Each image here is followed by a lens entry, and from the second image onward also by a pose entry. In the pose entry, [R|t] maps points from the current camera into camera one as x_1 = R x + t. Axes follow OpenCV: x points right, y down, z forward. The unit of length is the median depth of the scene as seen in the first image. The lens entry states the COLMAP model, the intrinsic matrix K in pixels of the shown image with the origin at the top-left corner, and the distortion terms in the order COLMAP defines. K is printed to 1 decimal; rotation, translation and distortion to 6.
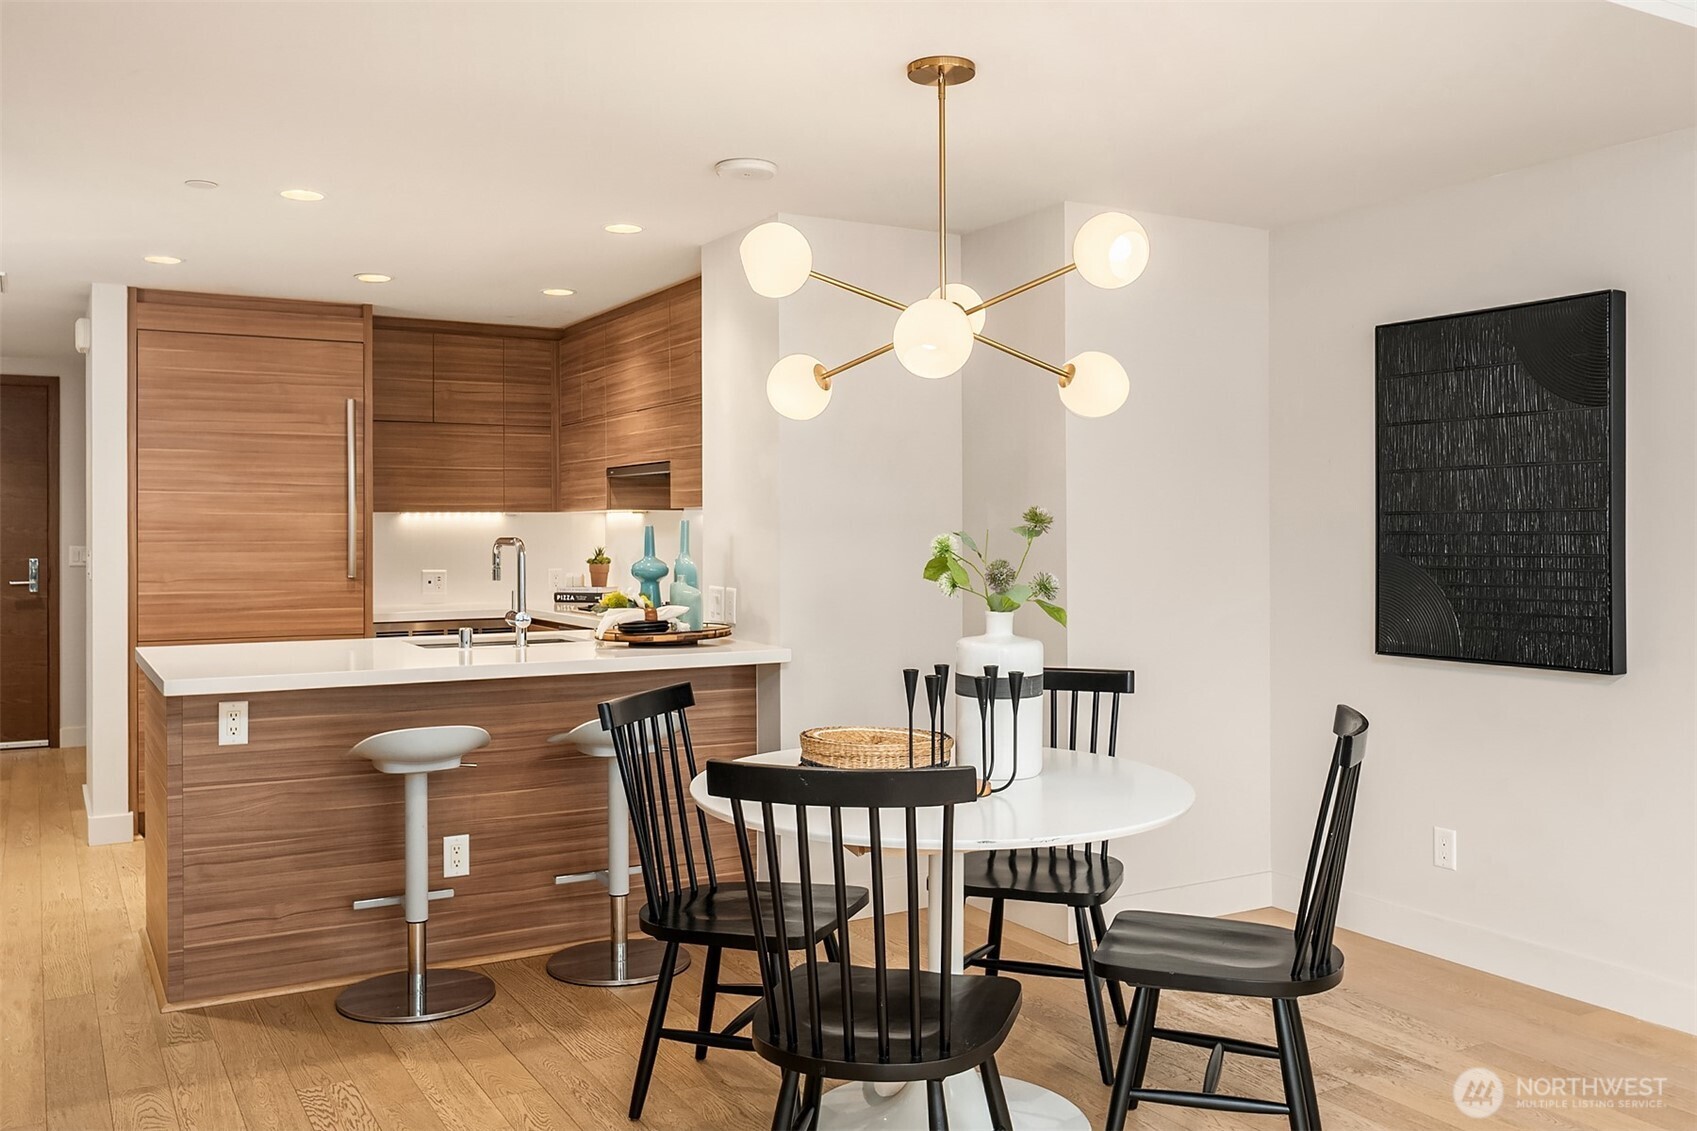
lens RADIAL K [[1449.7, 0, 919.5], [0, 1449.7, 544.0], [0, 0, 1]] dist [-0.008348, -0.032282]
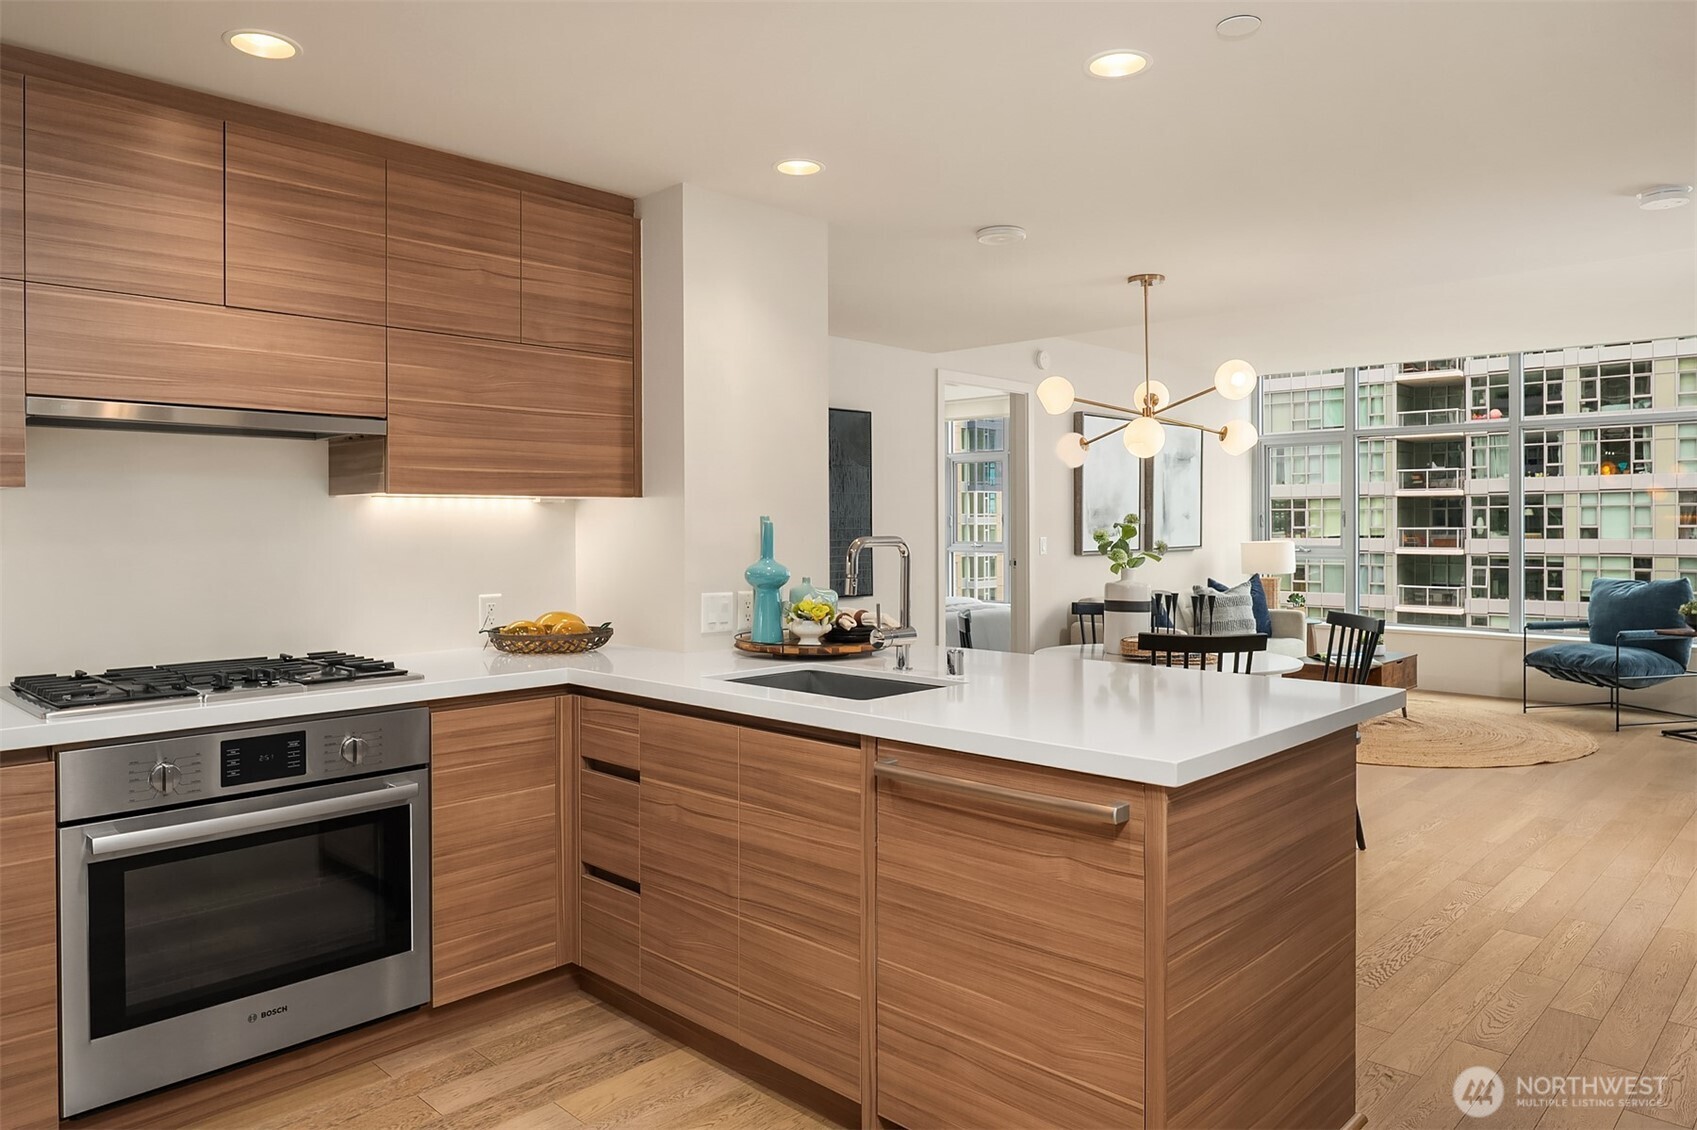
lens RADIAL K [[1126.3, 0, 848.8], [0, 1126.3, 533.0], [0, 0, 1]] dist [0.001706, -0.012094]
pose [[-0.256022, -0.006338, 0.966650, -0.661562], [0.011650, 0.999886, 0.009641, -0.009815], [-0.966601, 0.013730, -0.255919, 0.895034]]
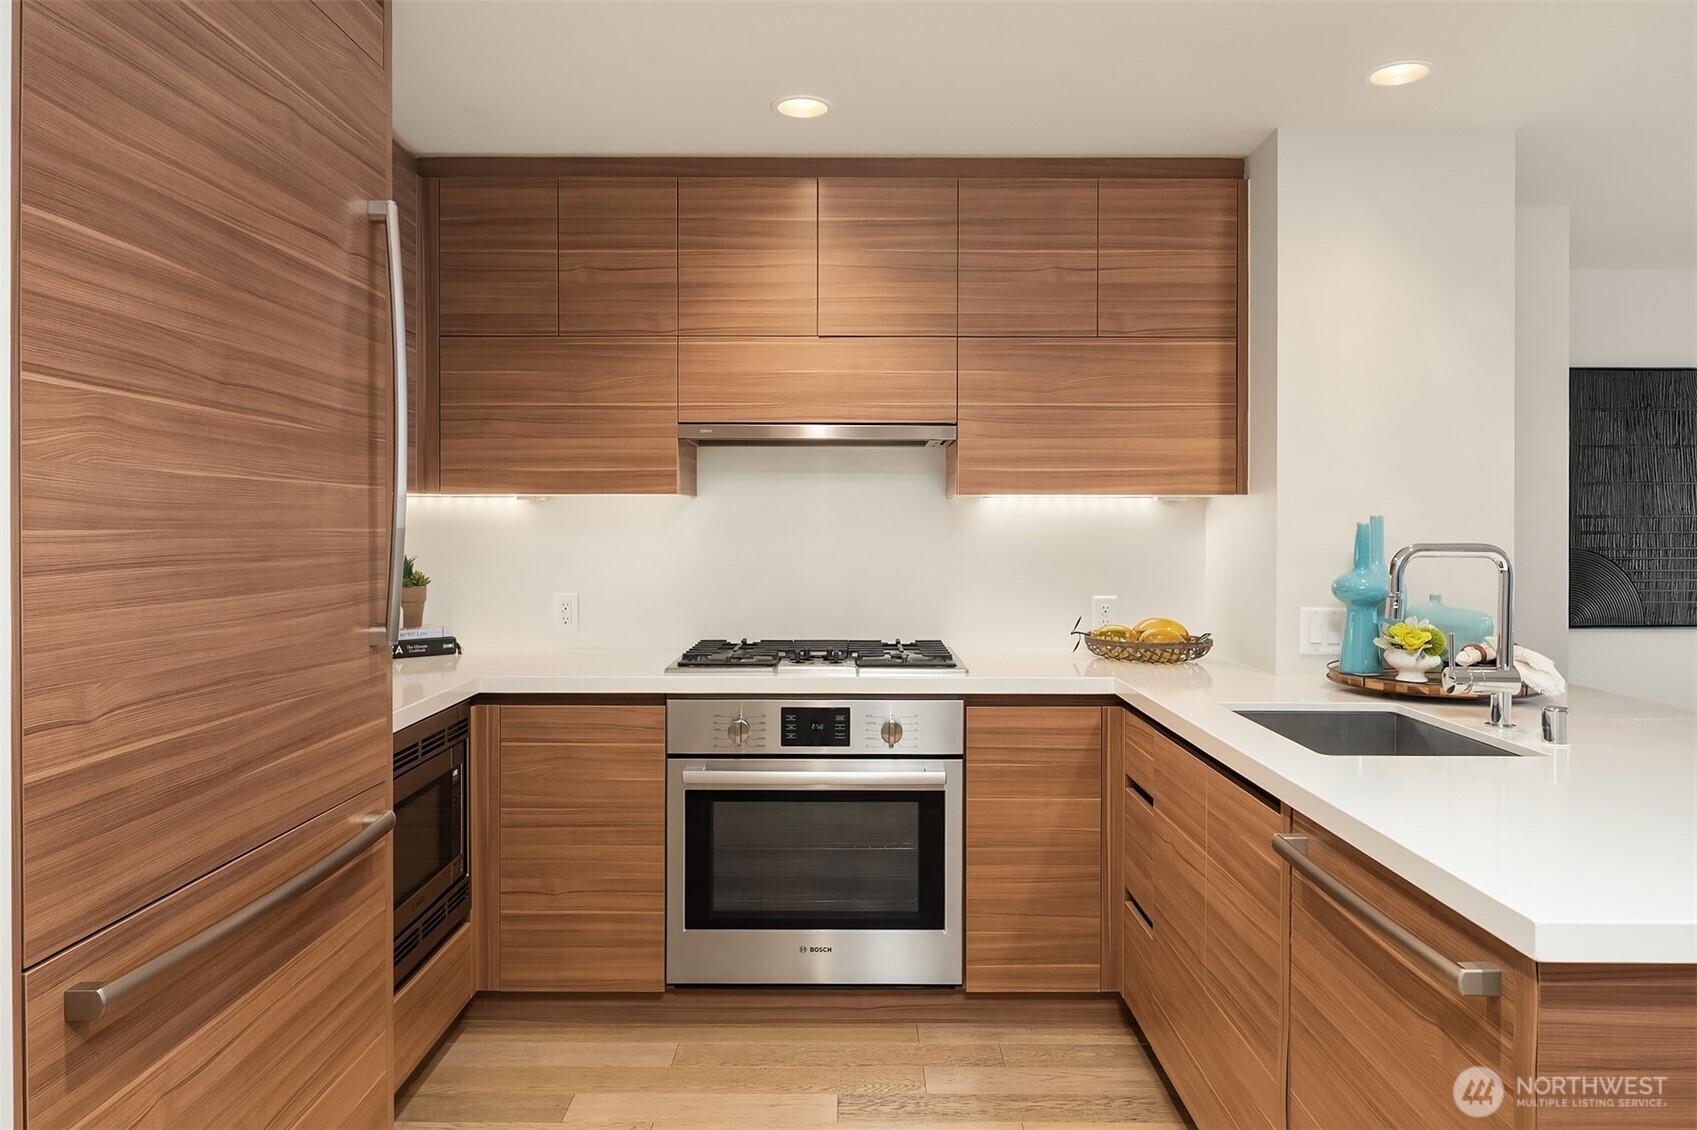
lens RADIAL K [[1126.3, 0, 846.7], [0, 1126.3, 538.8], [0, 0, 1]] dist [0.001706, -0.012094]
pose [[0.522612, -0.007481, 0.852538, -0.607670], [0.004738, 0.999972, 0.005870, -0.007837], [-0.852557, 0.000971, 0.522633, 0.744104]]
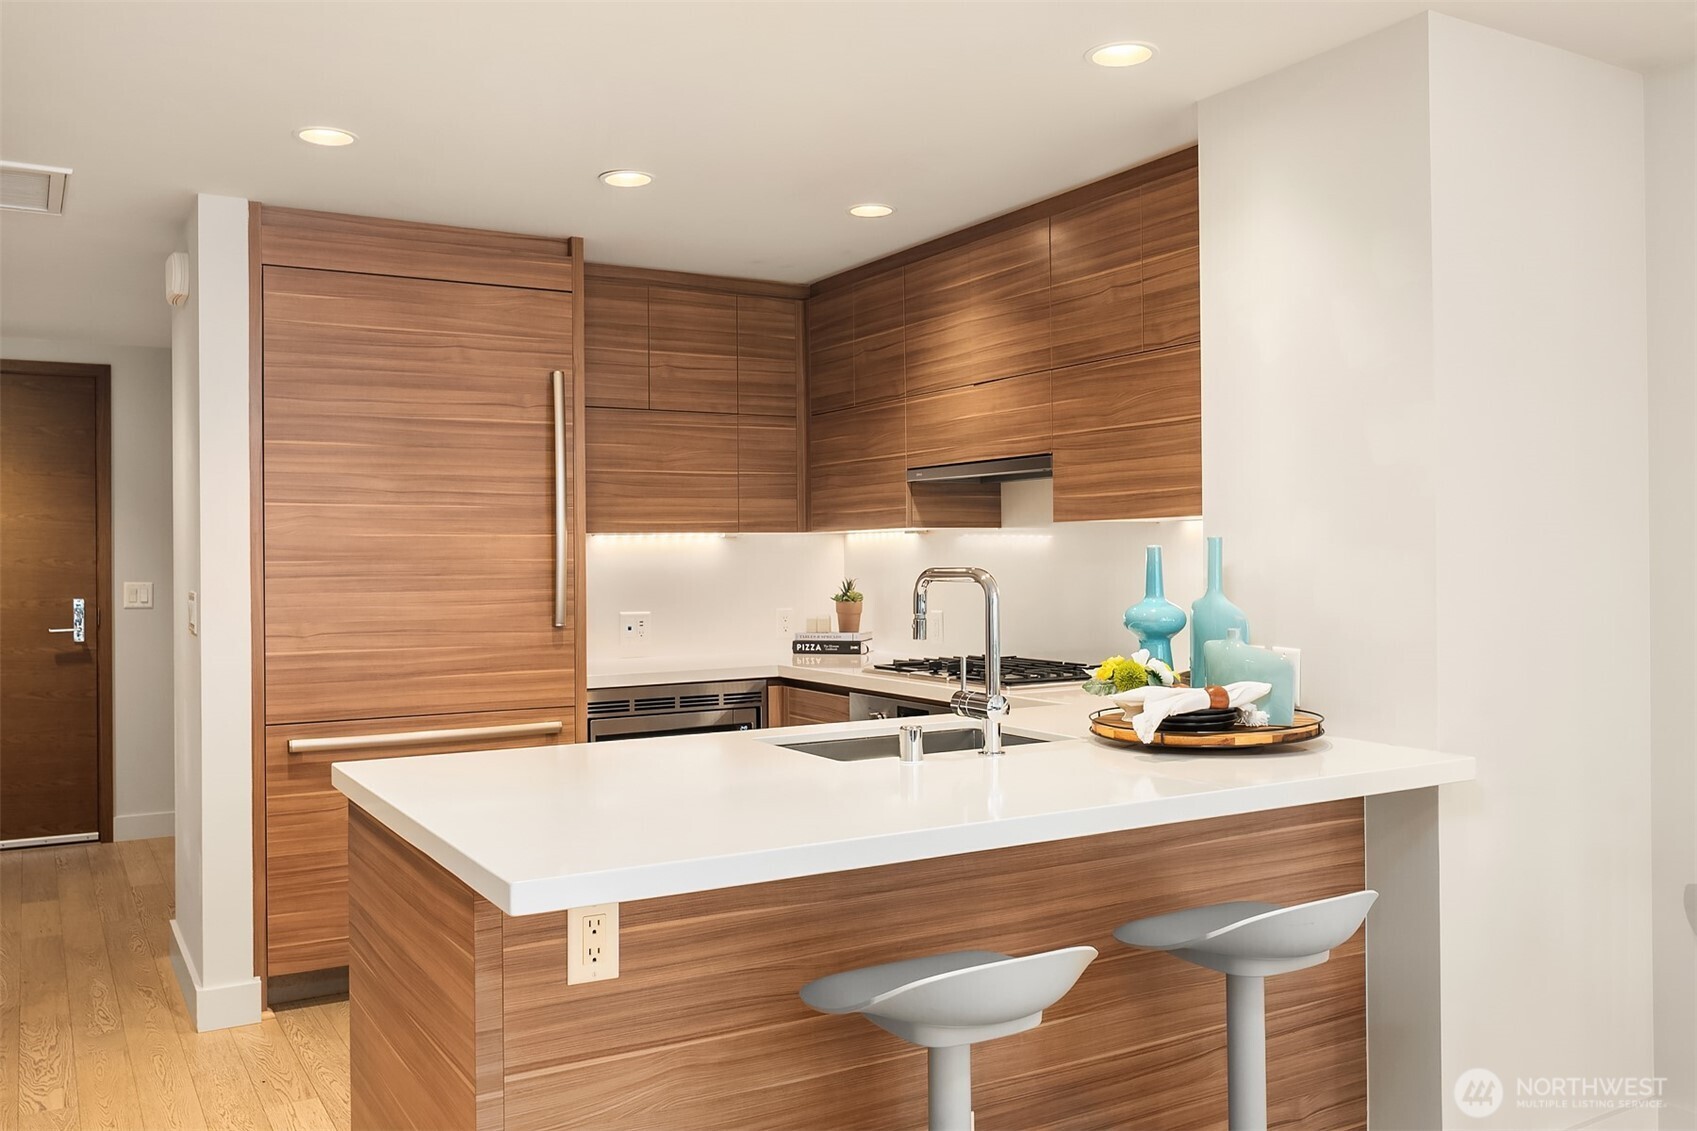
lens RADIAL K [[1449.7, 0, 920.1], [0, 1449.7, 560.4], [0, 0, 1]] dist [-0.008348, -0.032282]
pose [[0.999973, -0.007318, 0.001158, -0.224748], [0.007326, 0.999950, -0.006829, -0.002626], [-0.001108, 0.006838, 0.999976, 0.306896]]
